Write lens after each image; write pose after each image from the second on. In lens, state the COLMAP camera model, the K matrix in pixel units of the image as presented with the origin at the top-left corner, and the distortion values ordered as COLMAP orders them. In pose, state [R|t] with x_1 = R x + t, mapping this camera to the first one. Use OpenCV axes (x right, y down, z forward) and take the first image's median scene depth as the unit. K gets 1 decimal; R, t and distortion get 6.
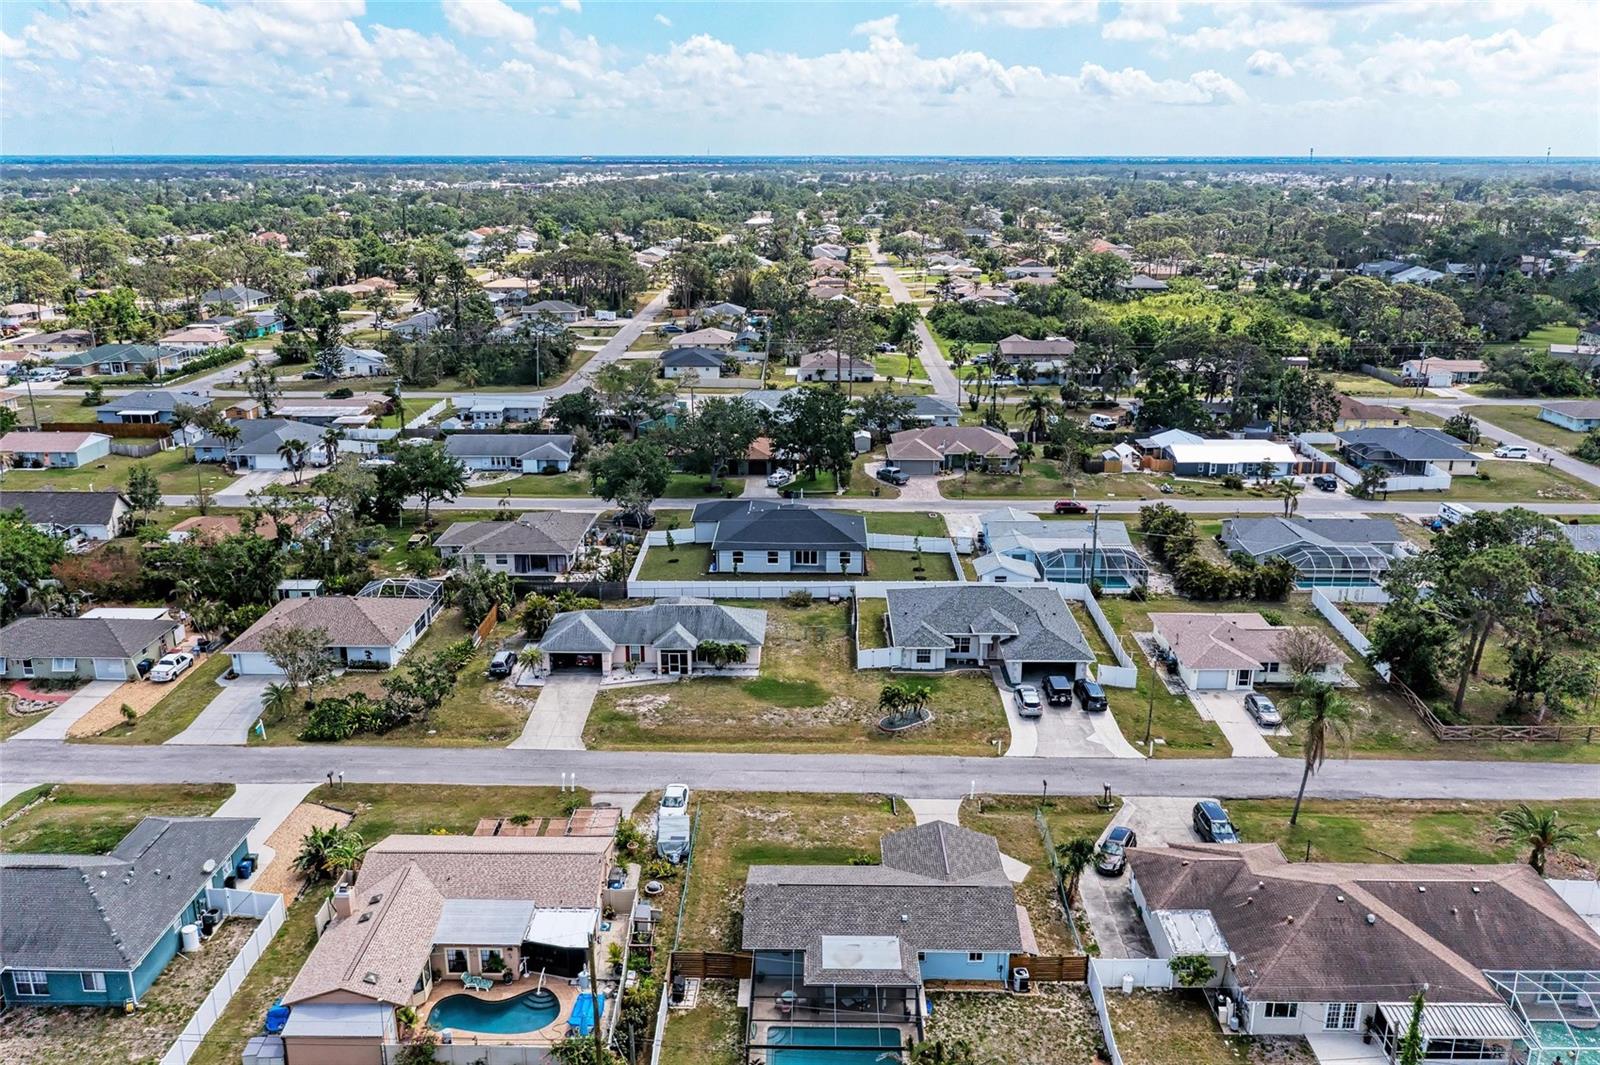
lens RADIAL K [[1238.7, 0, 799.6], [0, 1238.7, 530.5], [0, 0, 1]] dist [-0.000316, -0.000137]
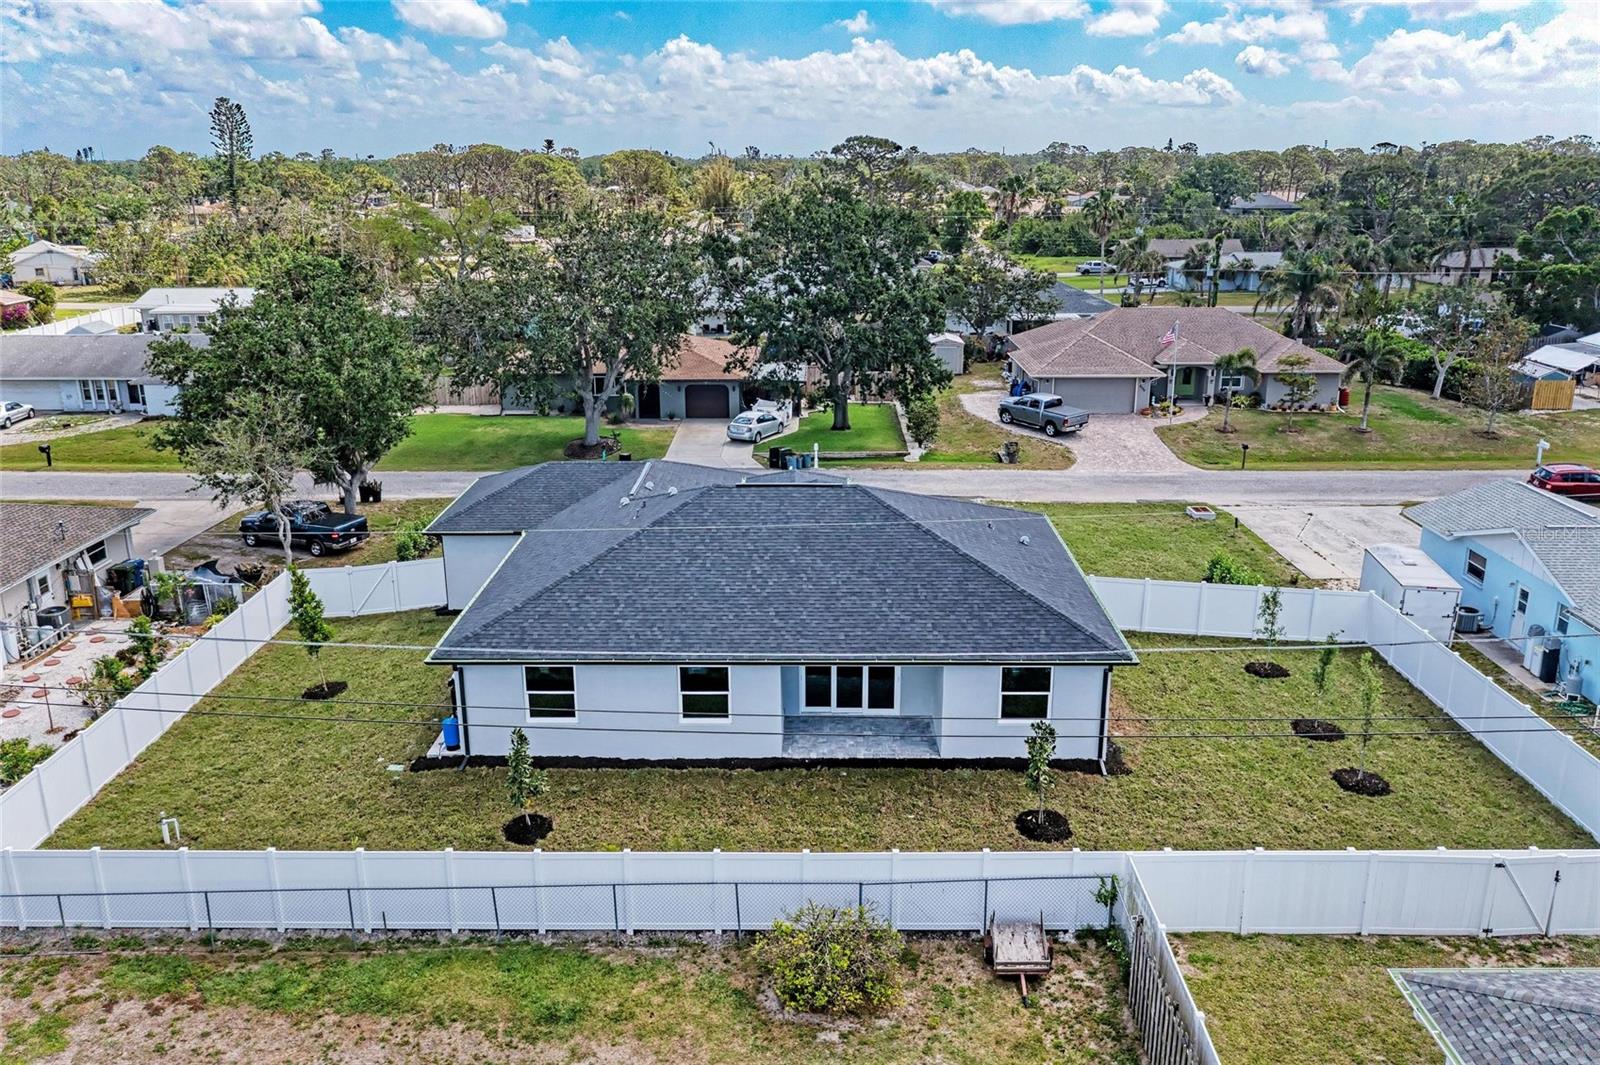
lens RADIAL K [[1238.7, 0, 800.4], [0, 1238.7, 534.6], [0, 0, 1]] dist [-0.000316, -0.000137]
pose [[0.999890, -0.013212, 0.006673, -0.004026], [0.013277, 0.999863, -0.009873, -0.003751], [-0.006542, 0.009961, 0.999929, 0.611266]]
